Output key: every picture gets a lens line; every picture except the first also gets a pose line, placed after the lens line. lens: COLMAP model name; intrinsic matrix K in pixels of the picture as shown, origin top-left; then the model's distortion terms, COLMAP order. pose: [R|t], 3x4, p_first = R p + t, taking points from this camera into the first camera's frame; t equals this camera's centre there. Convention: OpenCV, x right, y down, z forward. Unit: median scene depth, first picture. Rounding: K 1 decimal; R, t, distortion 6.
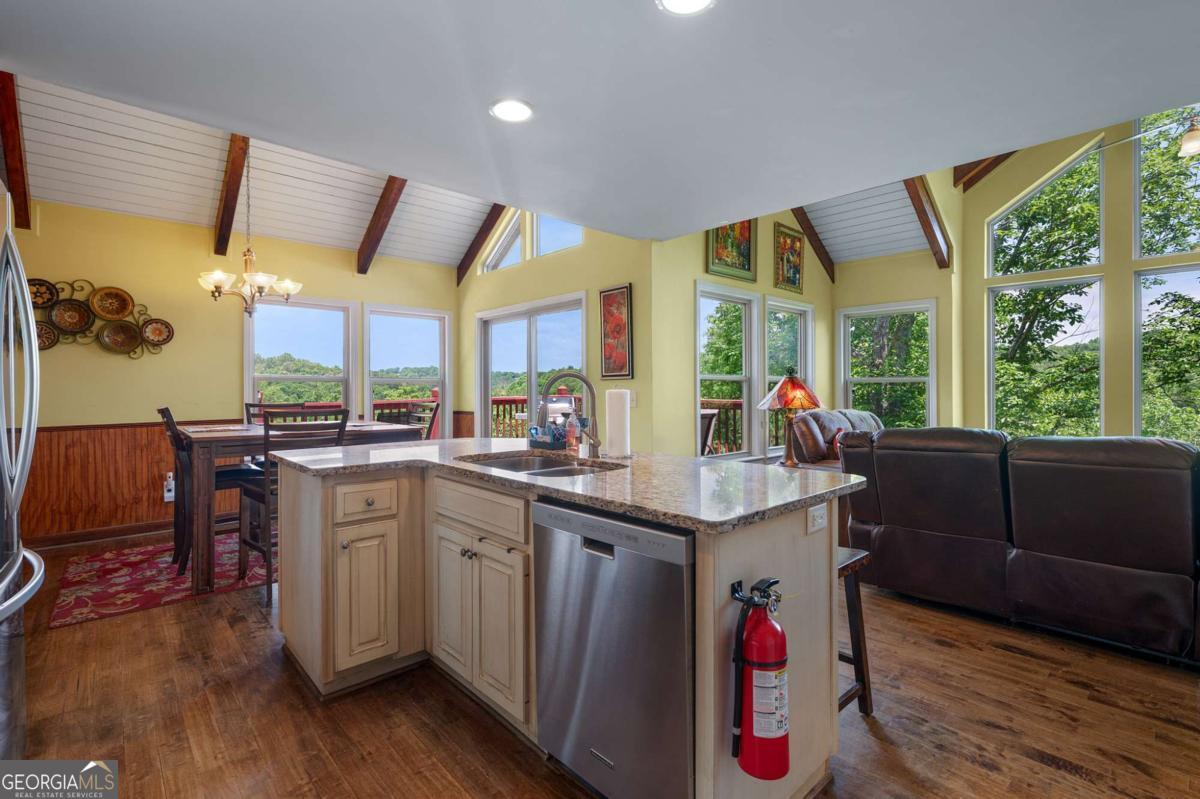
lens RADIAL K [[552.0, 0, 604.8], [0, 552.0, 398.5], [0, 0, 1]] dist [-0.002391, -0.000764]
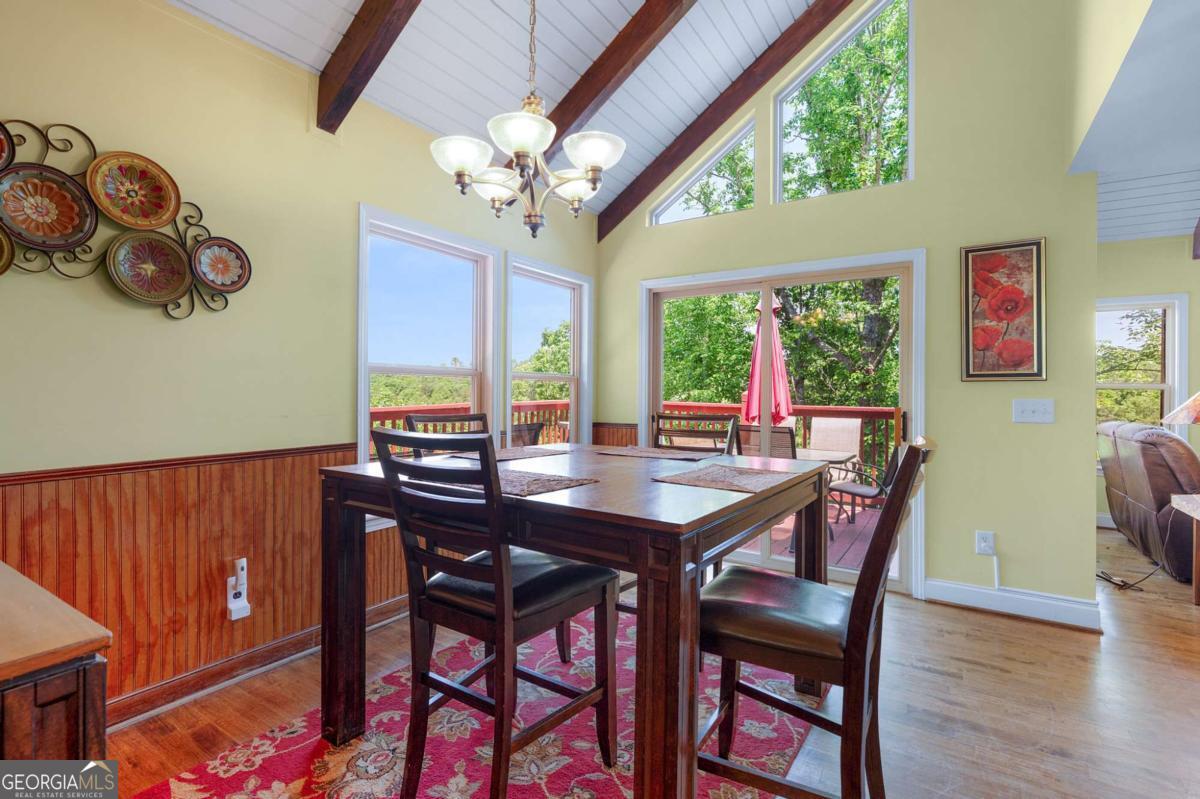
lens RADIAL K [[552.0, 0, 598.2], [0, 552.0, 396.3], [0, 0, 1]] dist [-0.002391, -0.000764]
pose [[0.970547, 0.008862, 0.240750, -0.622674], [-0.007283, 0.999946, -0.007446, -0.006560], [-0.240803, 0.005473, 0.970559, 0.468732]]
